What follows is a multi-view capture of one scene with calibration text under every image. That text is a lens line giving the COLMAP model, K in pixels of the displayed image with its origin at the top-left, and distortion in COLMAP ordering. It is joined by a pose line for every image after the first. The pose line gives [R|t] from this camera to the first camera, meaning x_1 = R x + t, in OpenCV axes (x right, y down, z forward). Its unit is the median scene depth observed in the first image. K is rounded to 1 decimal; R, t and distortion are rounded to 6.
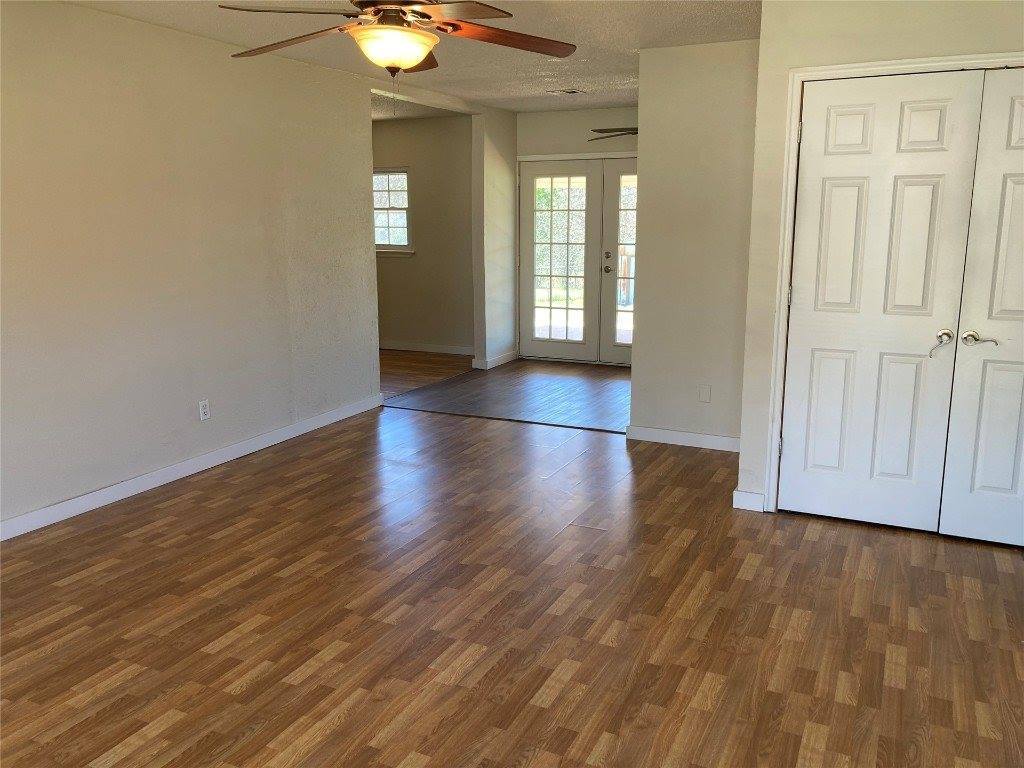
lens RADIAL K [[842.6, 0, 509.9], [0, 842.6, 380.3], [0, 0, 1]] dist [0.044901, -0.057641]
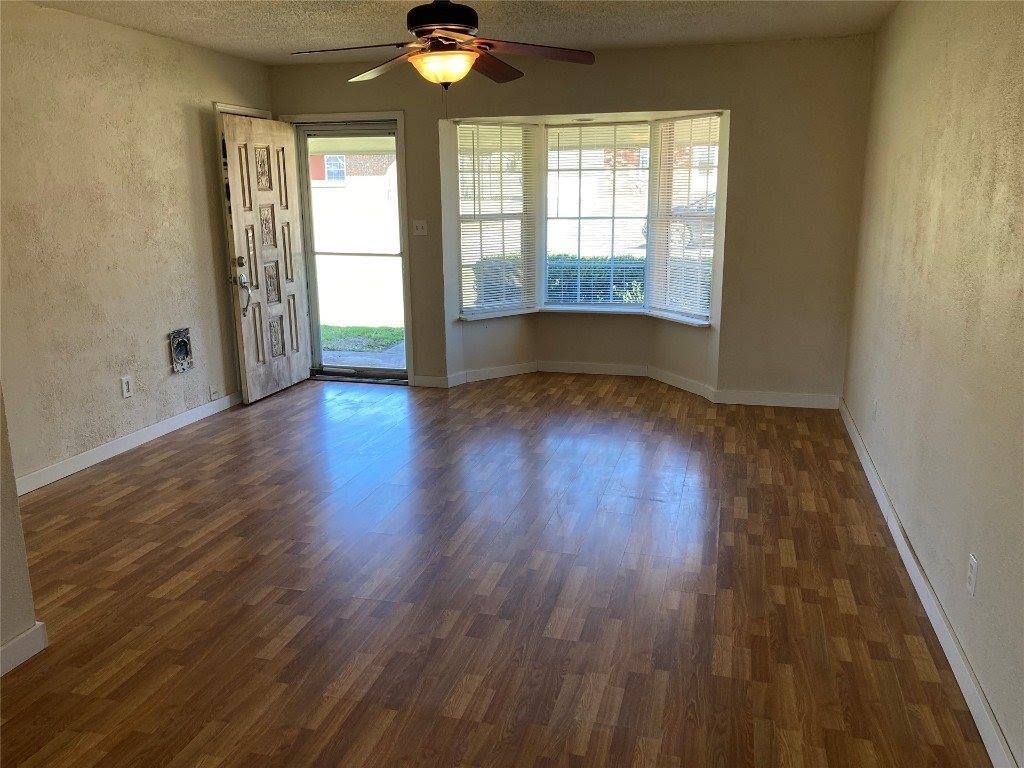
lens RADIAL K [[842.6, 0, 509.6], [0, 842.6, 389.1], [0, 0, 1]] dist [0.044901, -0.057641]
pose [[-0.981478, 0.053322, -0.184006, 0.022586], [-0.027862, 0.910543, 0.412475, -0.432467], [0.189539, 0.409962, -0.892192, 2.105902]]
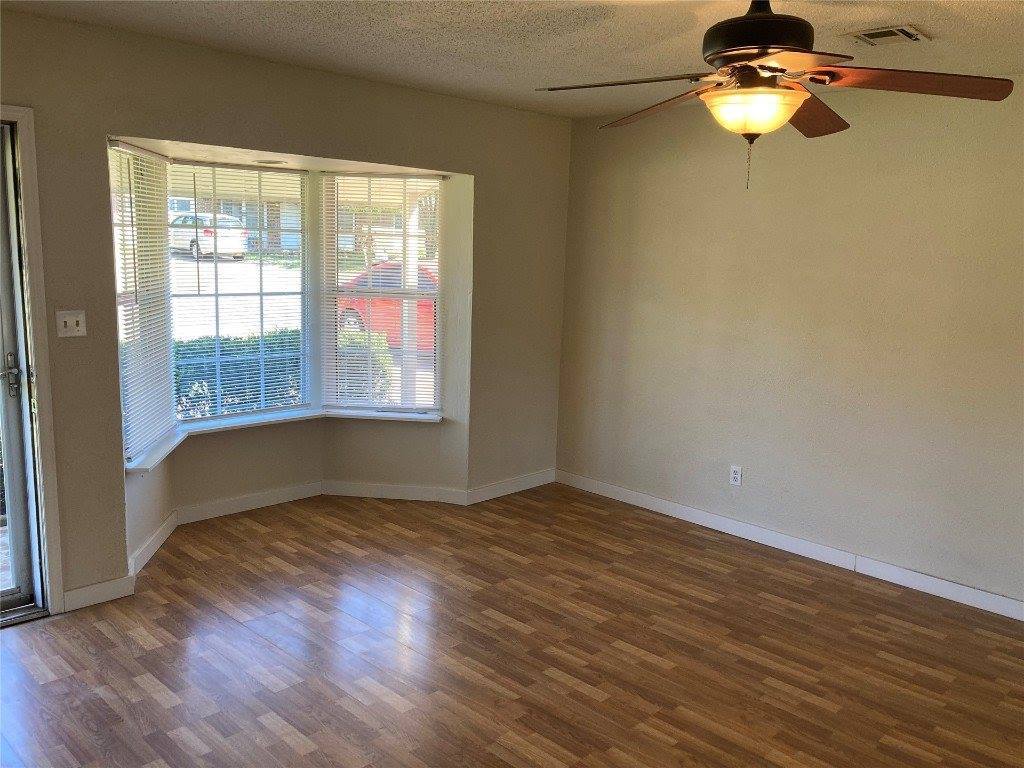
lens RADIAL K [[842.6, 0, 509.5], [0, 842.6, 384.2], [0, 0, 1]] dist [0.044901, -0.057641]
pose [[-0.315985, 0.146267, -0.937422, 0.699851], [-0.216445, 0.950877, 0.221325, -0.242851], [0.923745, 0.272836, -0.268804, 0.974906]]
